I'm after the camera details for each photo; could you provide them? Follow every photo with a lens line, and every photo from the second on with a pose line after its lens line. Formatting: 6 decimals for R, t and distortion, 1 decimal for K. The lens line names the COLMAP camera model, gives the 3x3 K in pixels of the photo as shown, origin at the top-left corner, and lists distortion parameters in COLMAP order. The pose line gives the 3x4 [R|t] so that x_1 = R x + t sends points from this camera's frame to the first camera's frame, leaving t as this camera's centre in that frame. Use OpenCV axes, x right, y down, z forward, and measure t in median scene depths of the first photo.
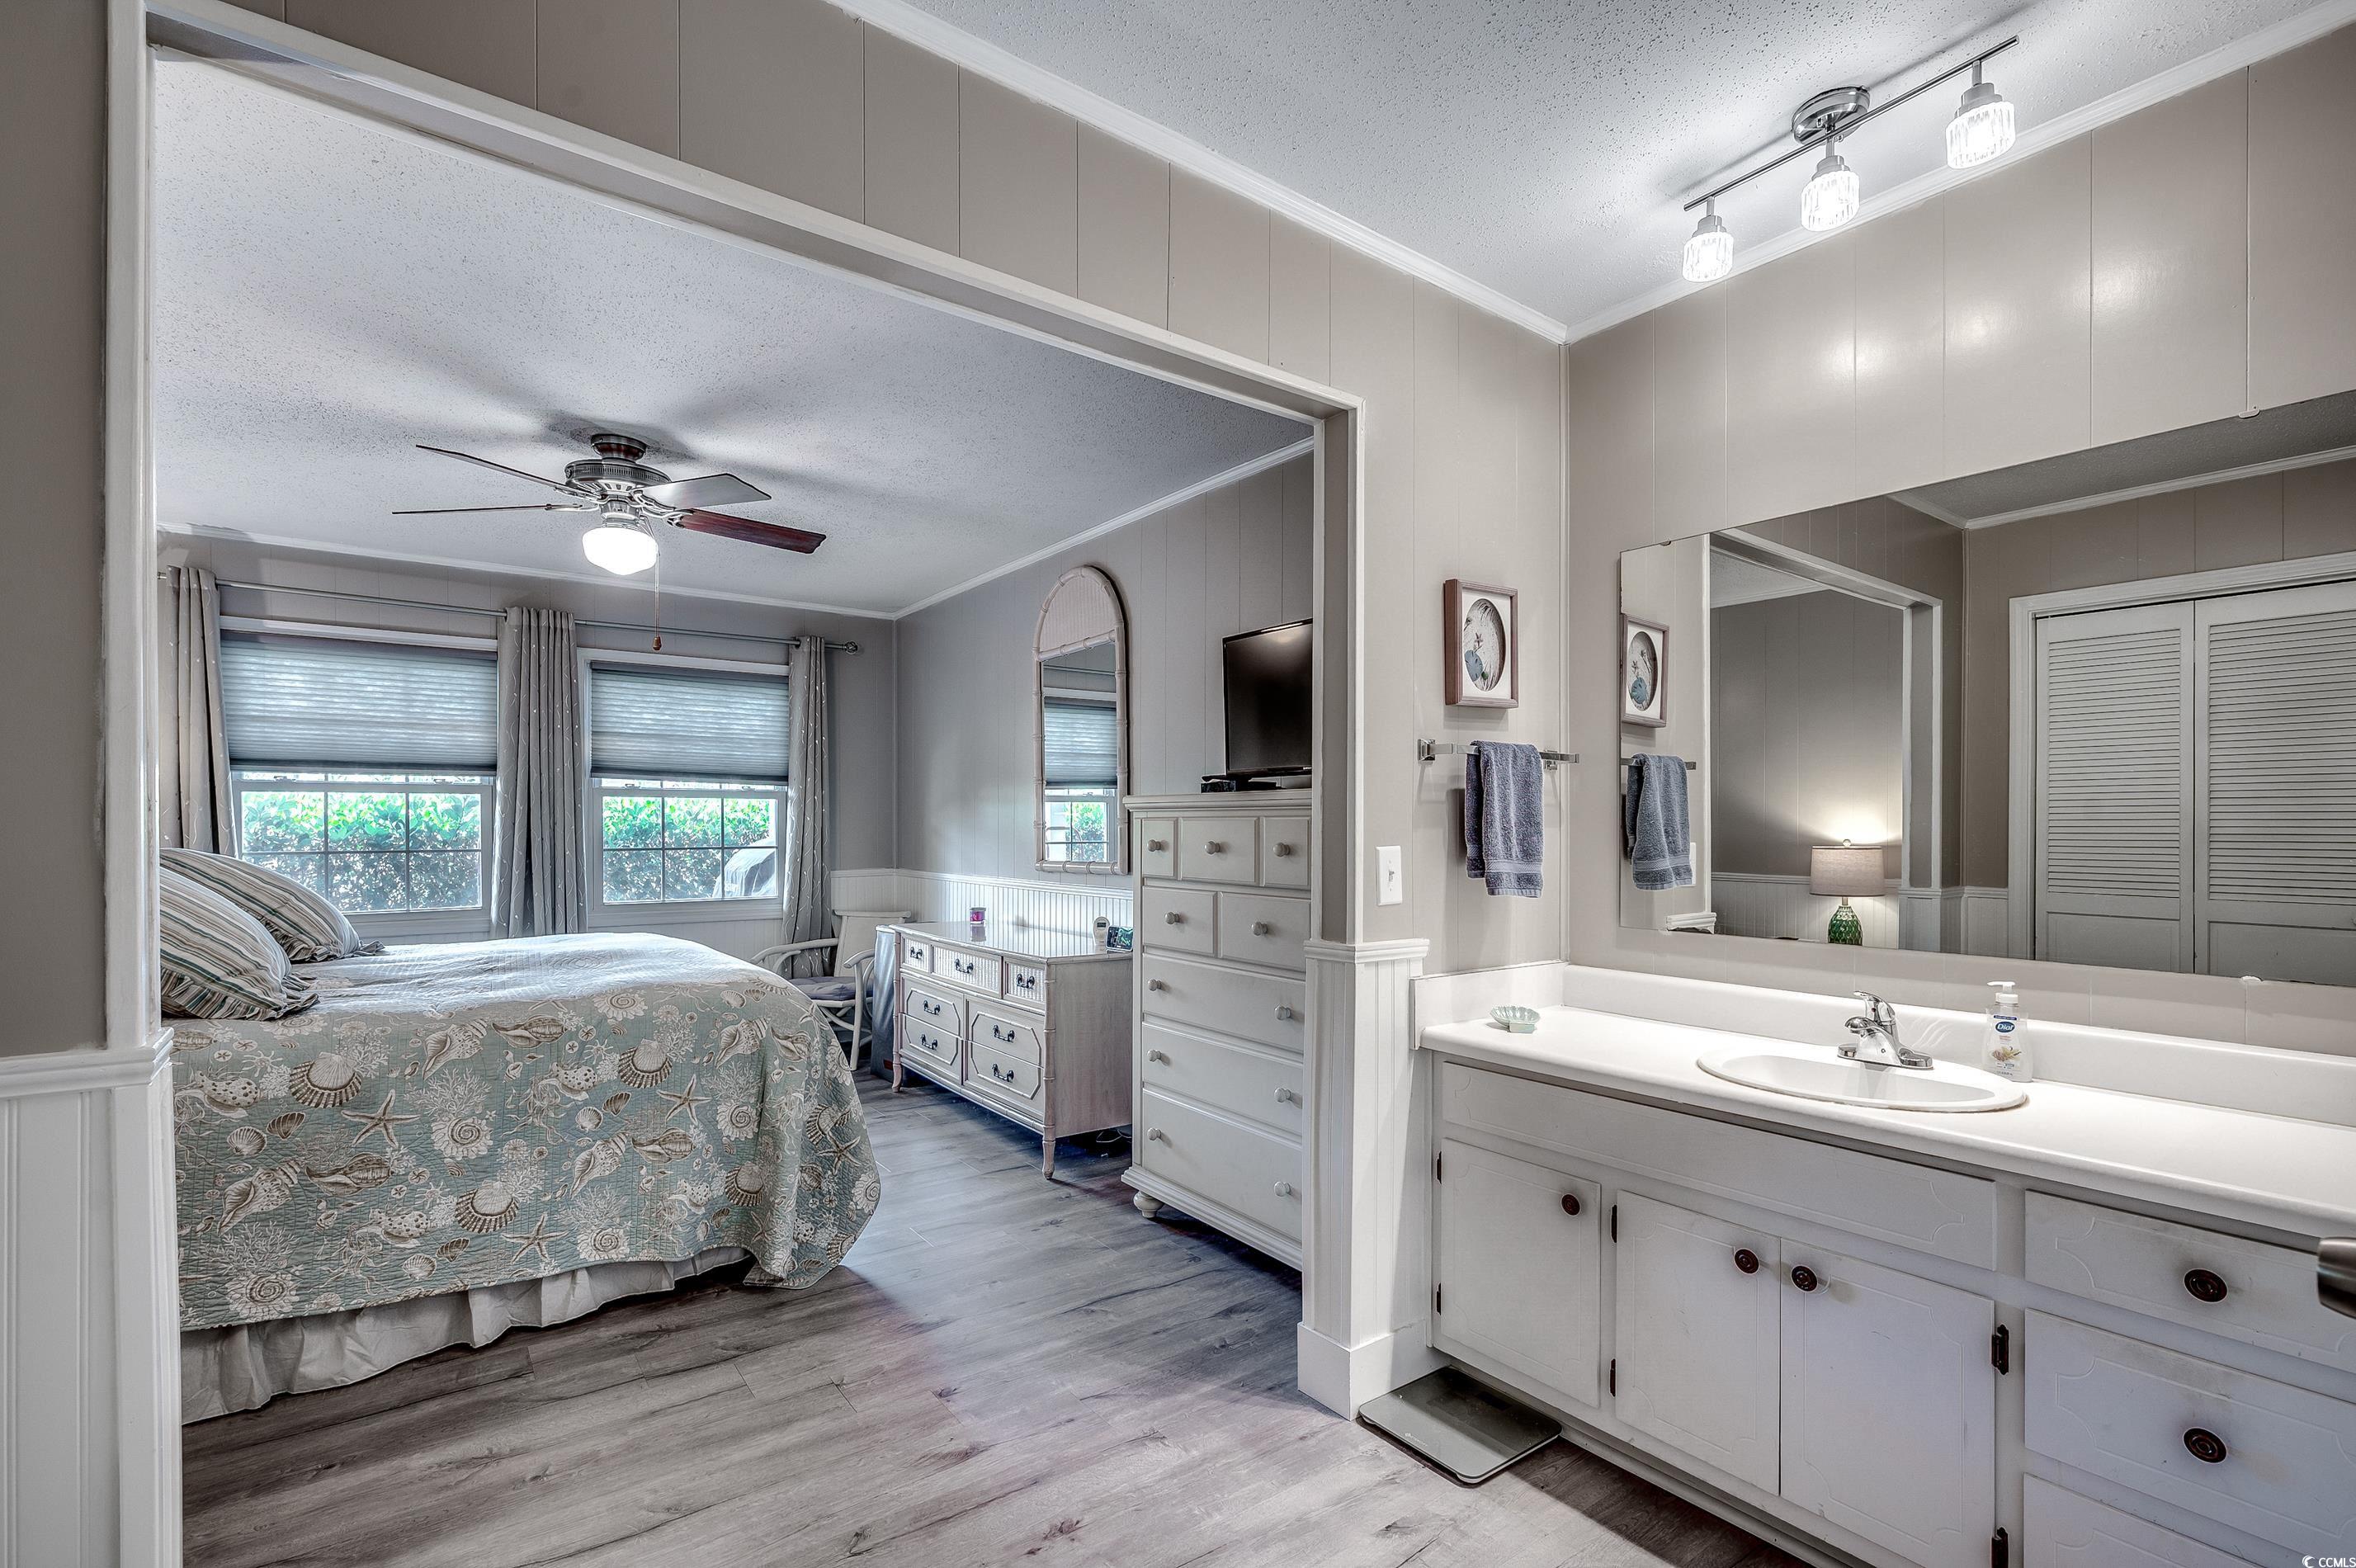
lens RADIAL K [[1047.6, 0, 1182.5], [0, 1047.6, 820.3], [0, 0, 1]] dist [-0.002845, -0.000227]
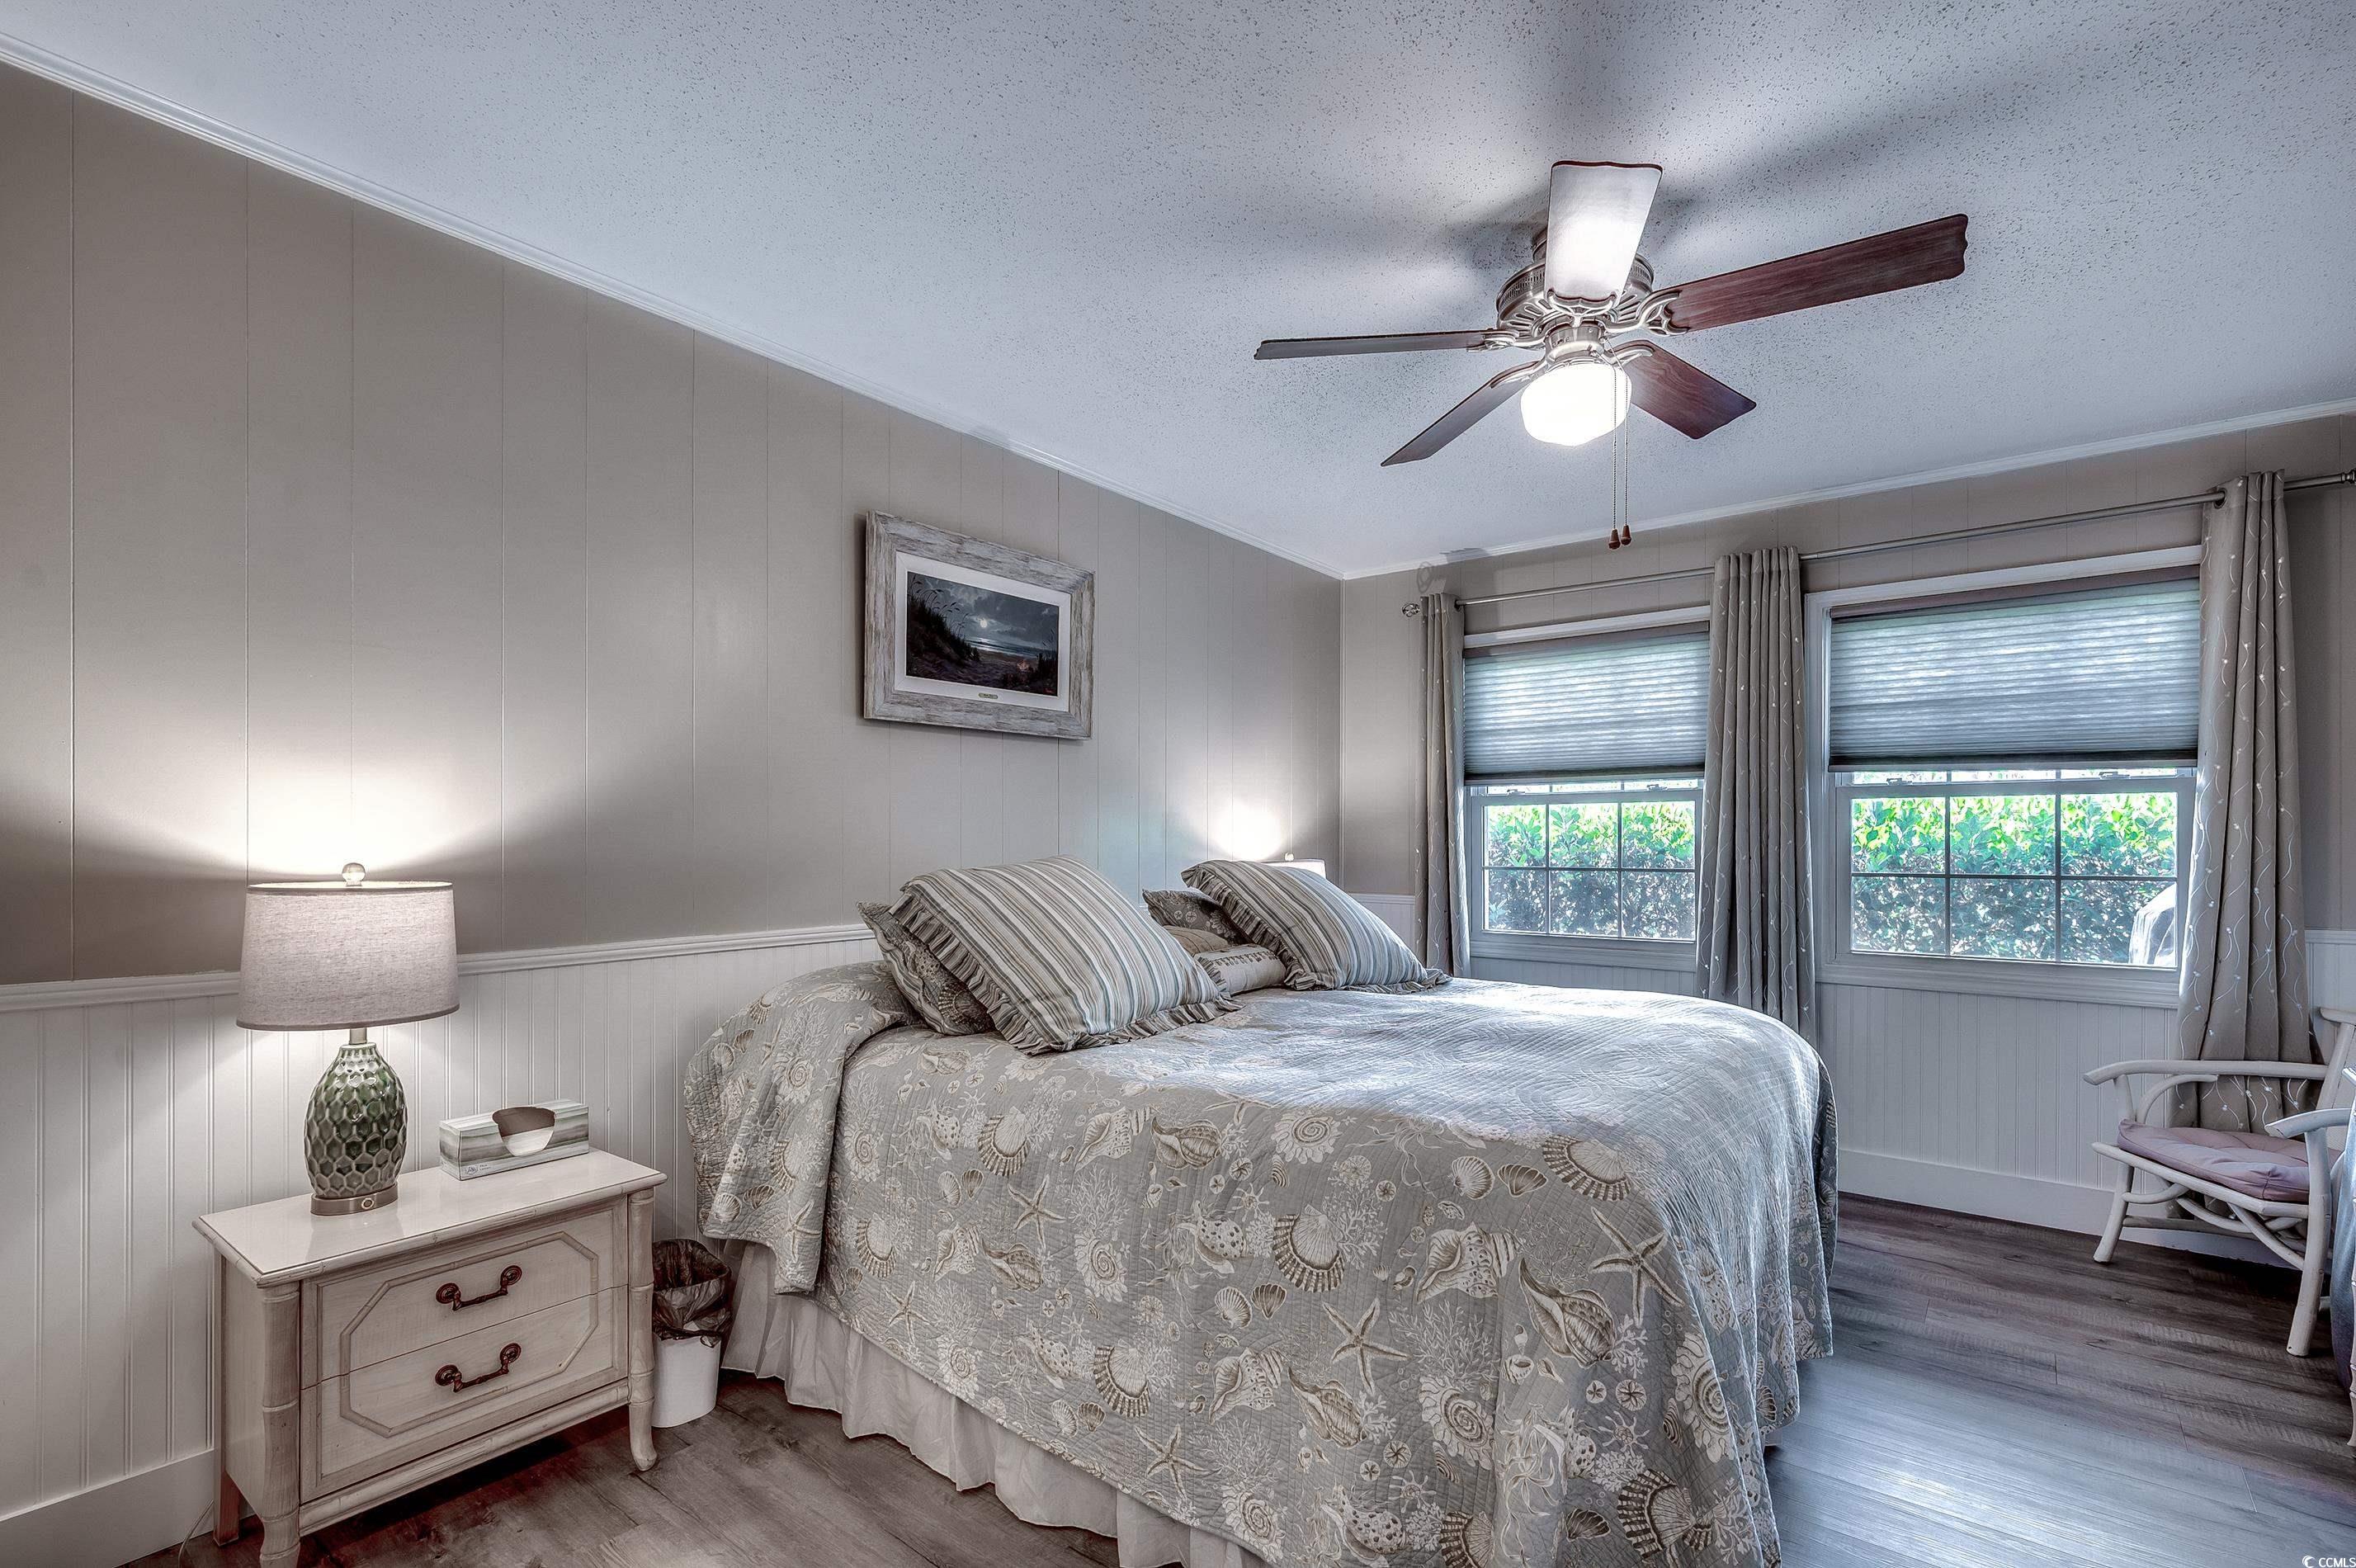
lens RADIAL K [[1074.6, 0, 1179.7], [0, 1074.6, 841.4], [0, 0, 1]] dist [-0.001615, -0.000413]
pose [[0.266616, 0.000330, -0.963803, 0.020925], [0.003598, 0.999993, 0.001338, 0.003849], [0.963796, -0.003825, 0.266613, 0.421129]]
